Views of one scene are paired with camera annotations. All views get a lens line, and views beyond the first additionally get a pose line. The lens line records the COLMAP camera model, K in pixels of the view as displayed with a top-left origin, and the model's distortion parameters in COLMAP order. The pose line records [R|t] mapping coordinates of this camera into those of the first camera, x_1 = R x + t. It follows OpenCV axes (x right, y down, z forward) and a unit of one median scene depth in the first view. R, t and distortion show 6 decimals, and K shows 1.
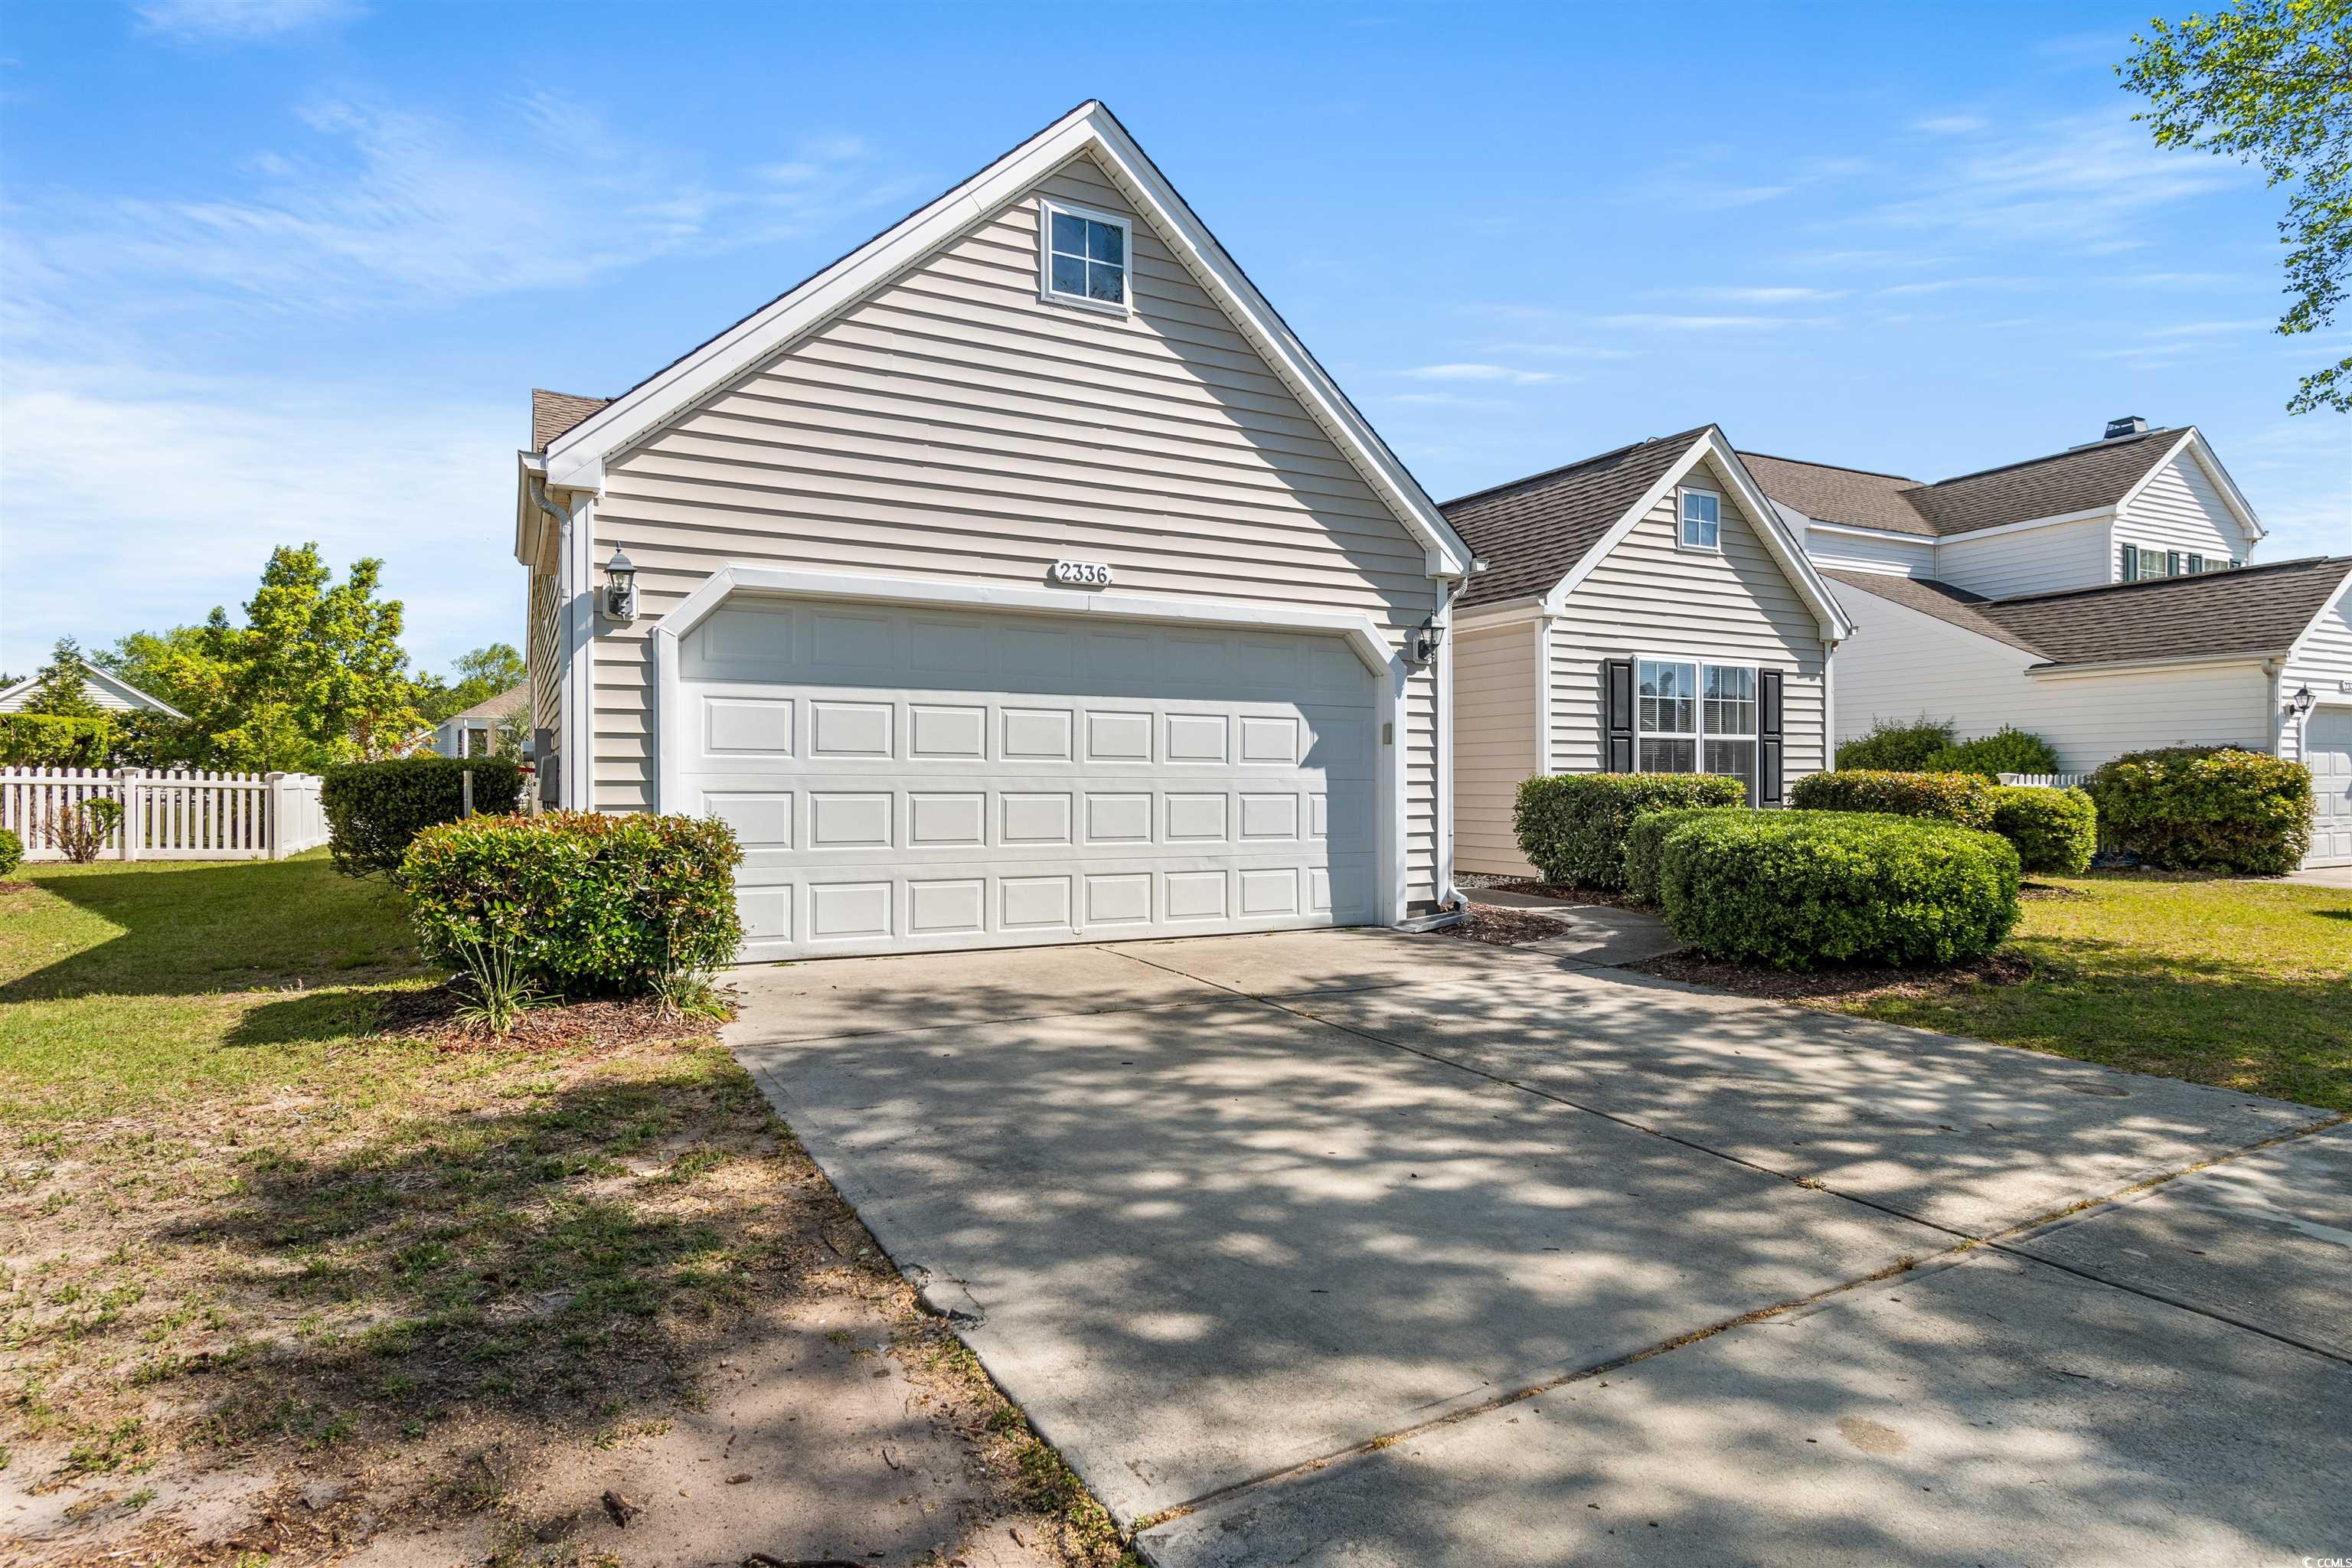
lens RADIAL K [[1274.6, 0, 1182.4], [0, 1274.6, 783.0], [0, 0, 1]] dist [0.002763, 0.000295]
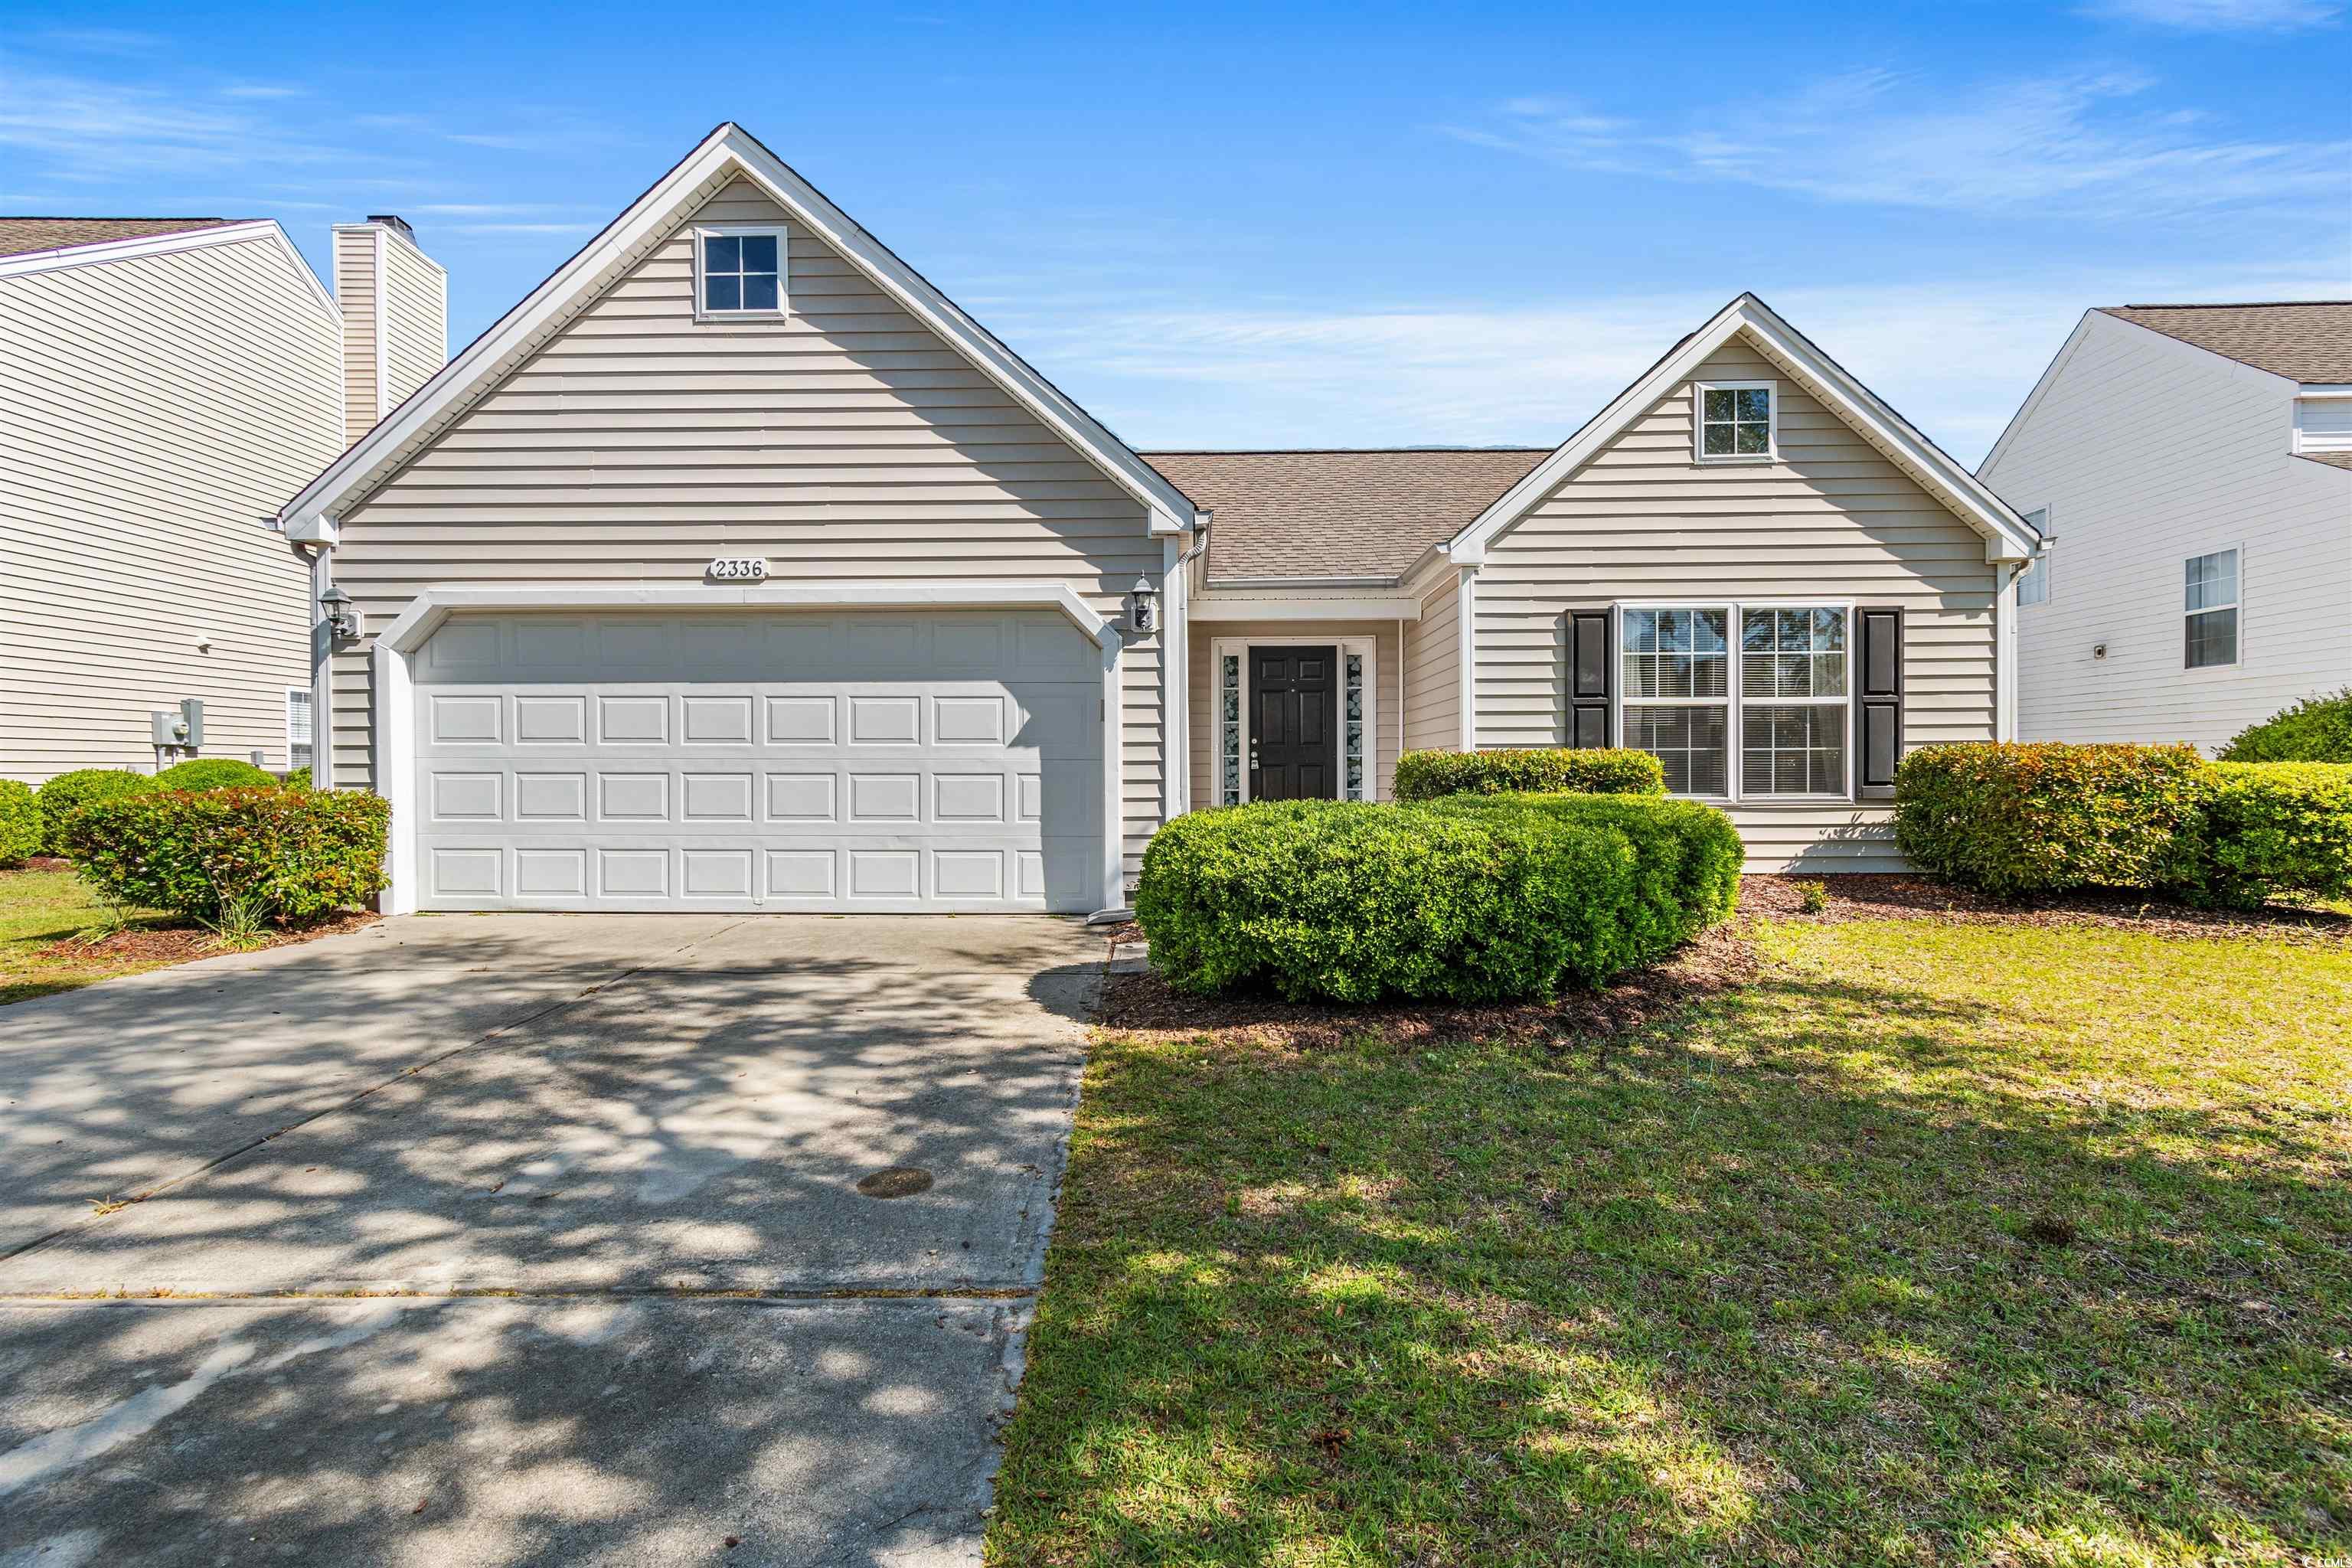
lens RADIAL K [[1170.8, 0, 1169.1], [0, 1170.8, 785.5], [0, 0, 1]] dist [0.005800, -0.000061]
pose [[0.864416, 0.003136, -0.502767, 0.645780], [0.004080, 0.999904, 0.013253, 0.005696], [0.502760, -0.013507, 0.864321, 0.287185]]
